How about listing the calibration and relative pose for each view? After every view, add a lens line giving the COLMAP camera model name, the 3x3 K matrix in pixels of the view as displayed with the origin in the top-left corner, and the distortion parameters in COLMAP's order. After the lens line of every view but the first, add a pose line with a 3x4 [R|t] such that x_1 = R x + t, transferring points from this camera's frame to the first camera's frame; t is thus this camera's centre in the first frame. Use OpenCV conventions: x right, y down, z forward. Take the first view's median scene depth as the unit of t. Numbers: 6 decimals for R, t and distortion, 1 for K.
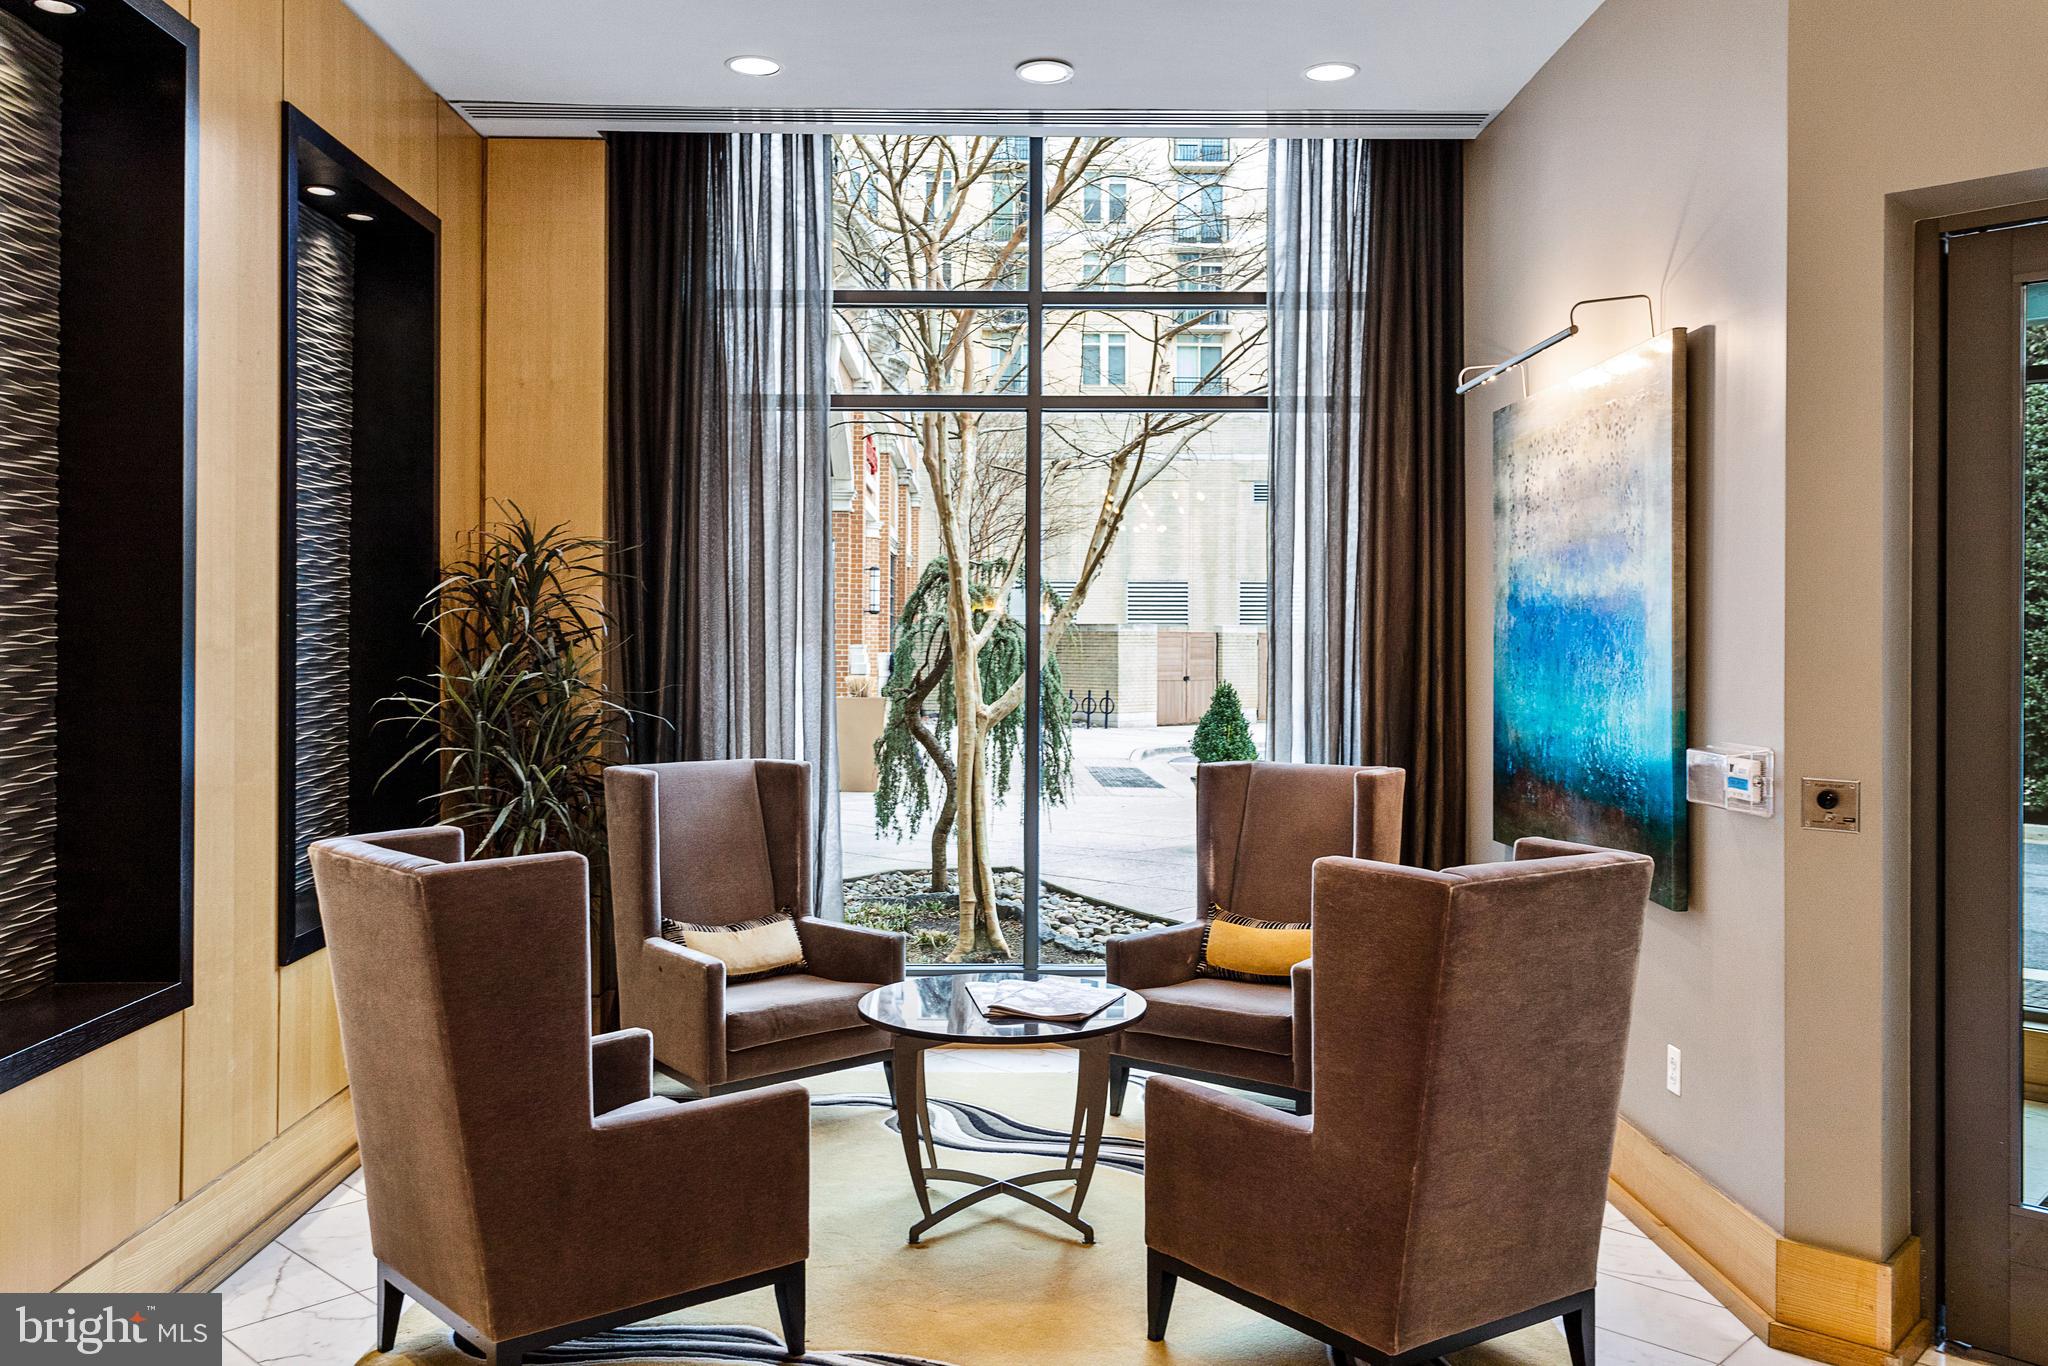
lens RADIAL K [[1643.7, 0, 1017.7], [0, 1643.7, 637.0], [0, 0, 1]] dist [0.003481, 0.000042]
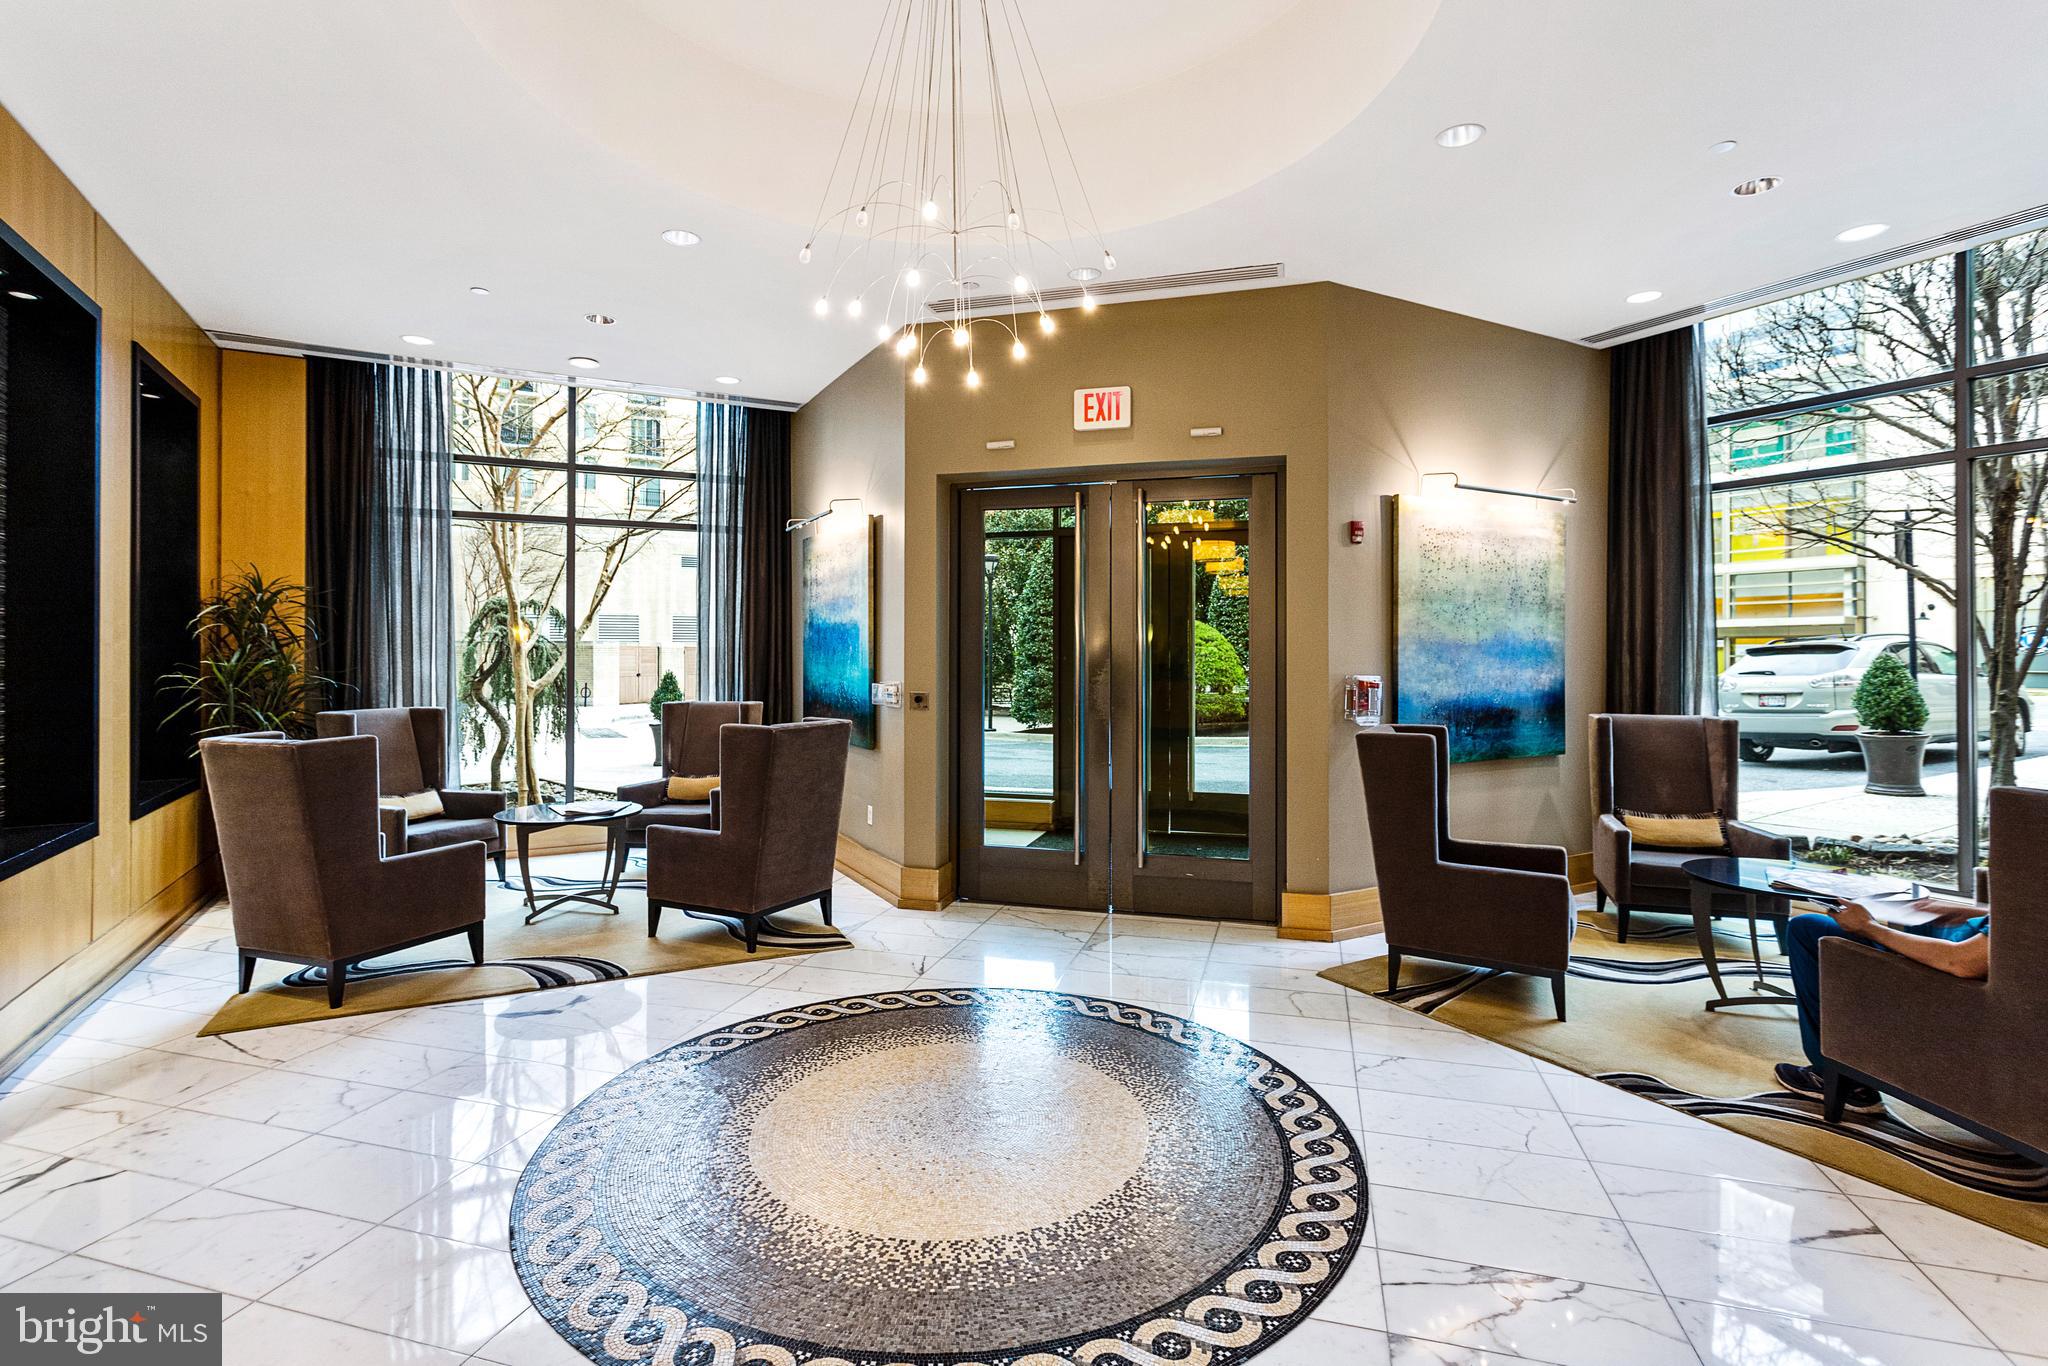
lens RADIAL K [[987.6, 0, 1011.8], [0, 987.6, 650.2], [0, 0, 1]] dist [-0.003347, 0.000056]
pose [[0.893034, -0.001758, 0.449986, -0.054565], [0.001896, 0.999998, 0.000145, 0.011452], [-0.449985, 0.000724, 0.893036, -0.294788]]
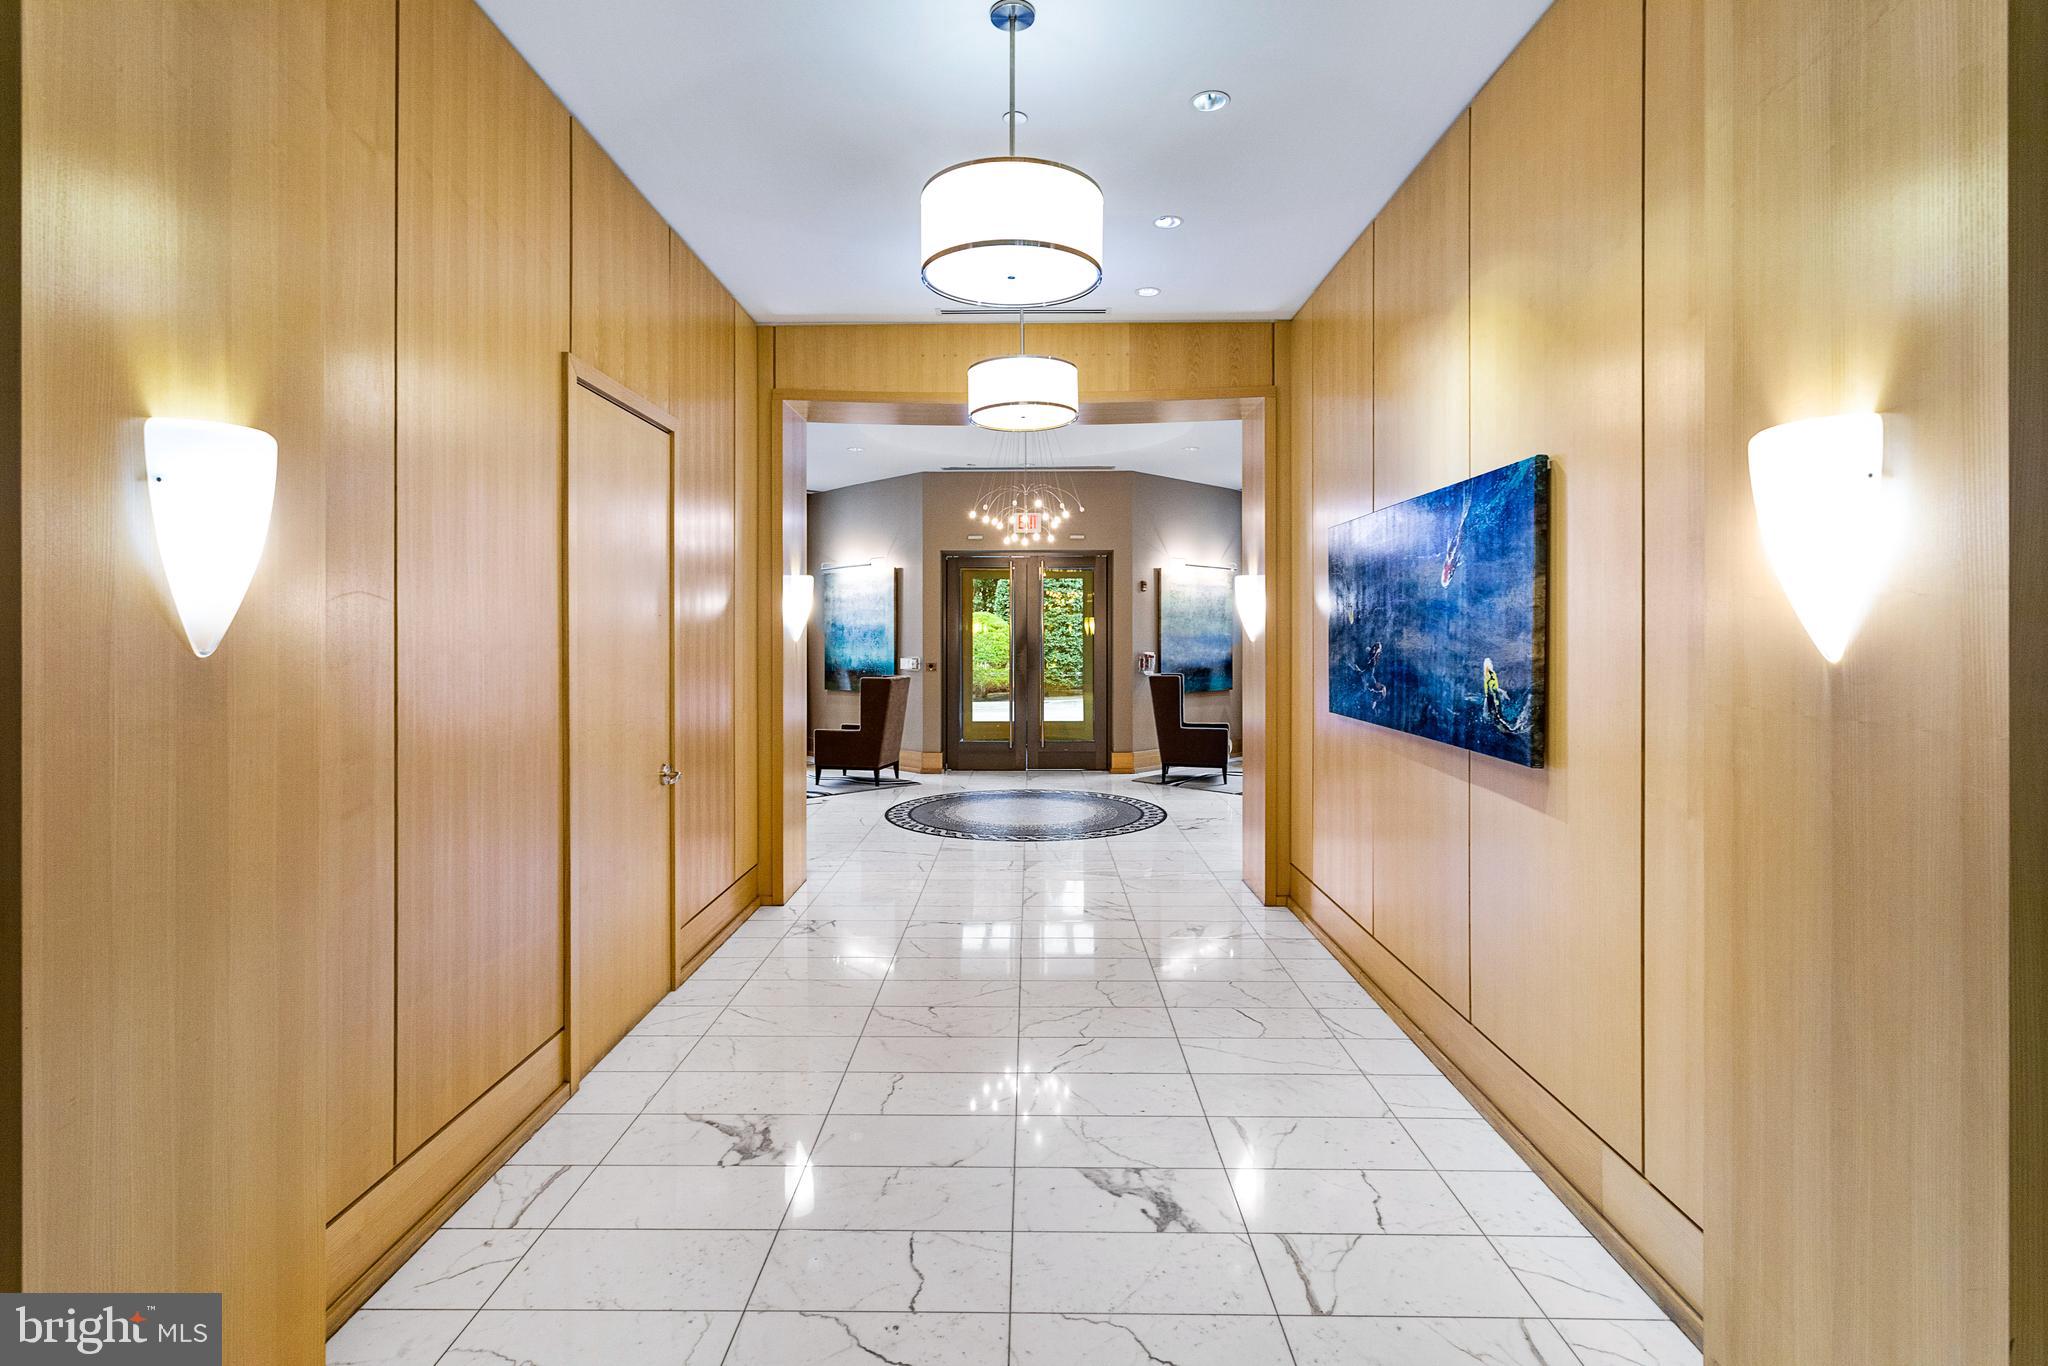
lens RADIAL K [[987.6, 0, 1011.8], [0, 987.6, 650.2], [0, 0, 1]] dist [-0.003347, 0.000056]
pose [[0.741742, -0.015765, 0.670500, -0.834781], [0.002191, 0.999775, 0.021084, -0.008980], [-0.670681, -0.014170, 0.741610, -0.878269]]
